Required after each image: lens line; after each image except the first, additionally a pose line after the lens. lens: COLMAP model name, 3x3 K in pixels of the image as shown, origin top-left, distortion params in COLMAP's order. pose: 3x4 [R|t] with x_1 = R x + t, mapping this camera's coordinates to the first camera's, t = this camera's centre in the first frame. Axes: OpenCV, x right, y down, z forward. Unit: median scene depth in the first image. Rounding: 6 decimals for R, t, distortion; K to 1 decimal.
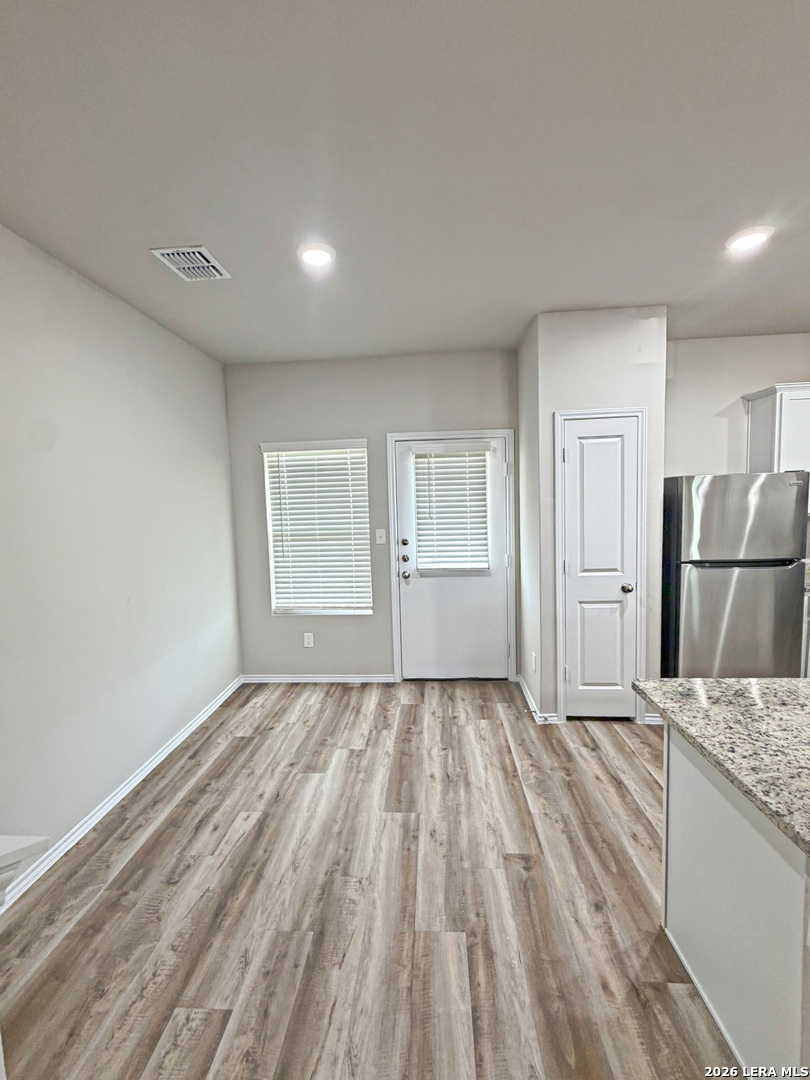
lens RADIAL K [[431.3, 0, 405.0], [0, 431.3, 540.0], [0, 0, 1]] dist [0.000901, 0.000390]
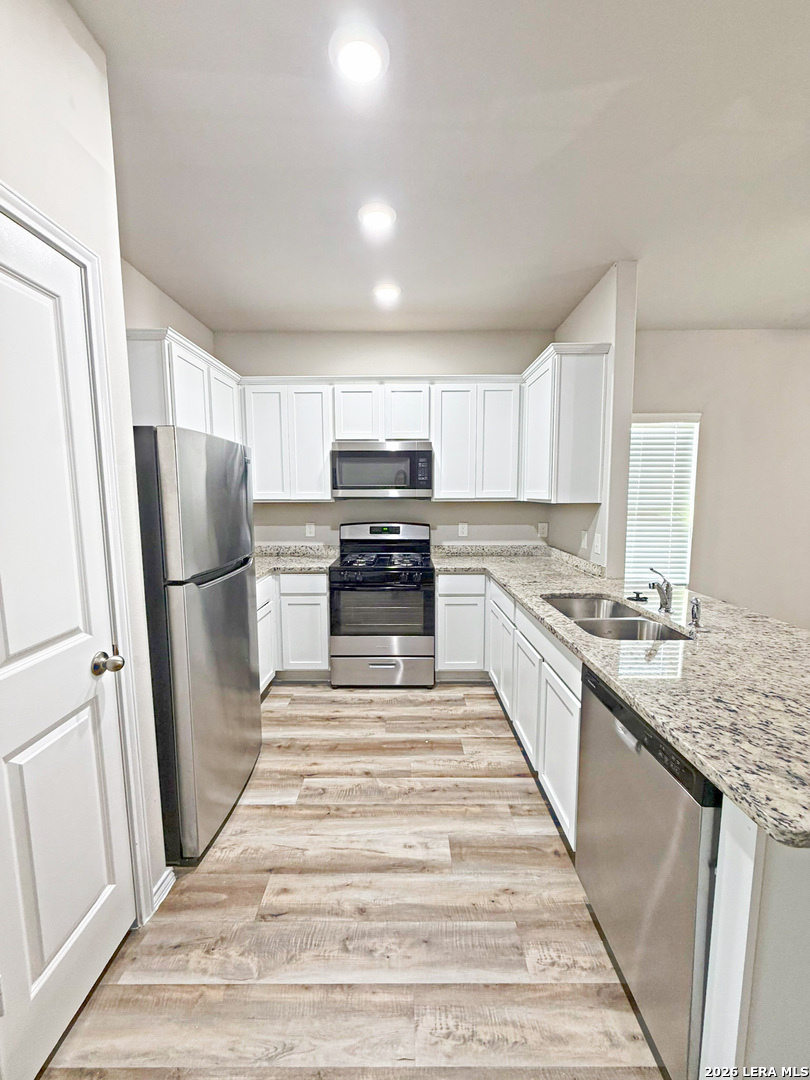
lens RADIAL K [[431.3, 0, 405.0], [0, 431.3, 540.0], [0, 0, 1]] dist [0.000901, 0.000390]
pose [[-0.062493, -0.077989, 0.994994, 0.055963], [0.093348, 0.992115, 0.083627, -0.017886], [-0.993670, 0.098107, -0.054720, 0.574208]]
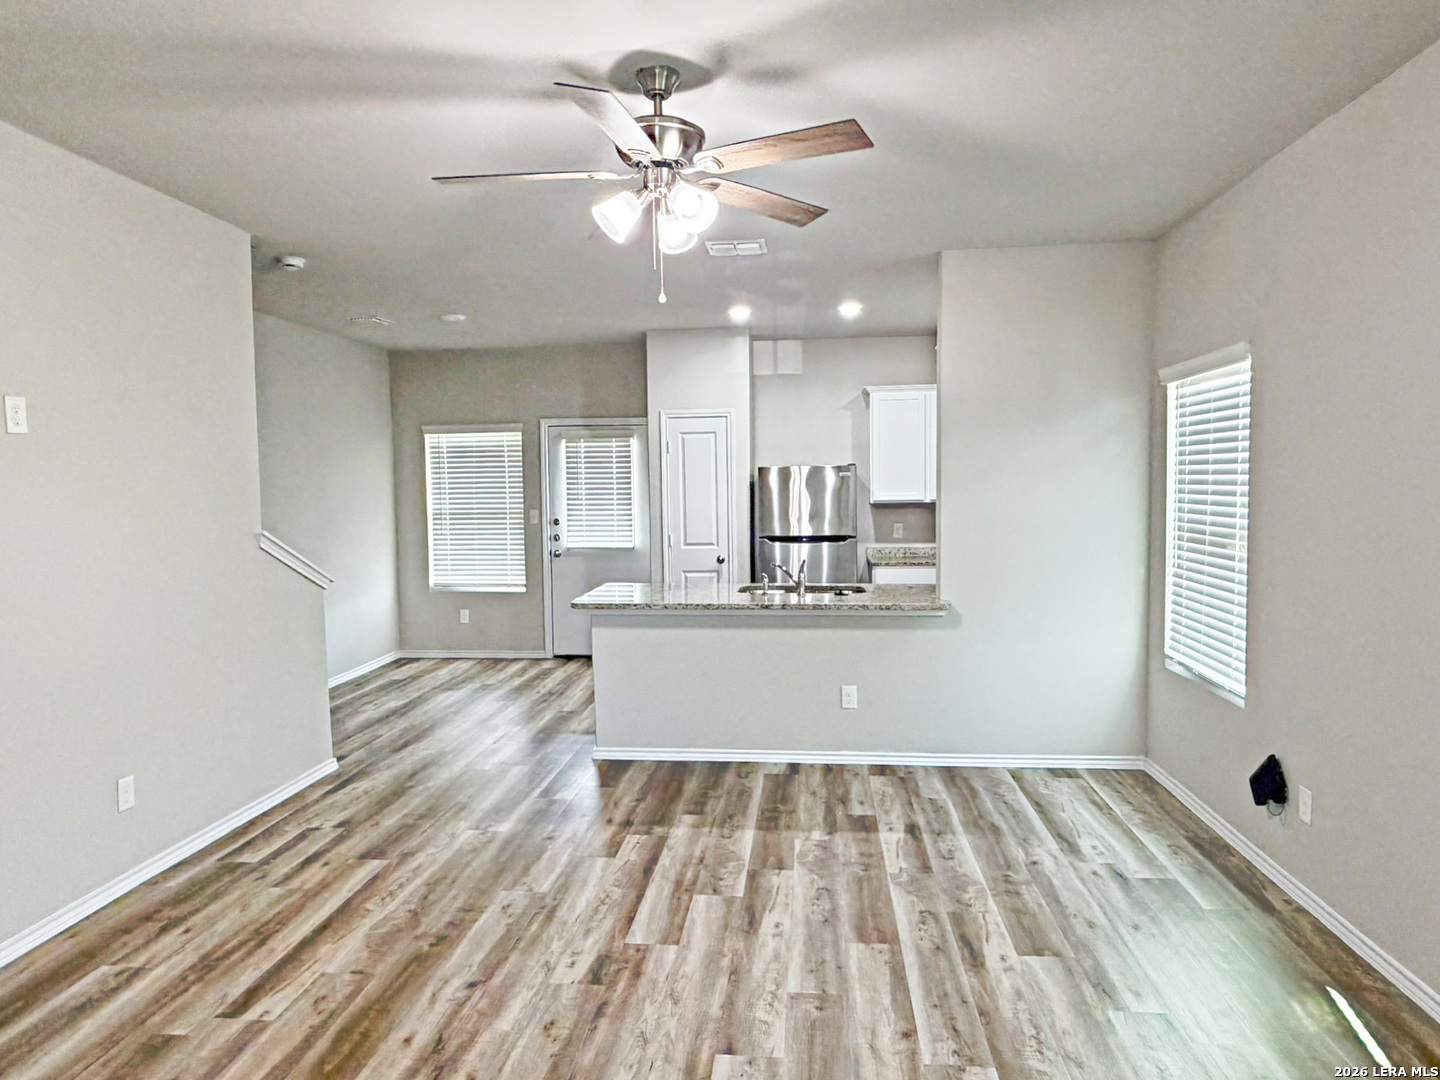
lens RADIAL K [[1018.1, 0, 720.0], [0, 1018.1, 540.0], [0, 0, 1]] dist [0.059504, 0.001542]
pose [[0.998587, 0.019775, -0.049319, 0.527988], [-0.021287, 0.999314, -0.030320, 0.117151], [0.048686, 0.031327, 0.998323, -1.476543]]
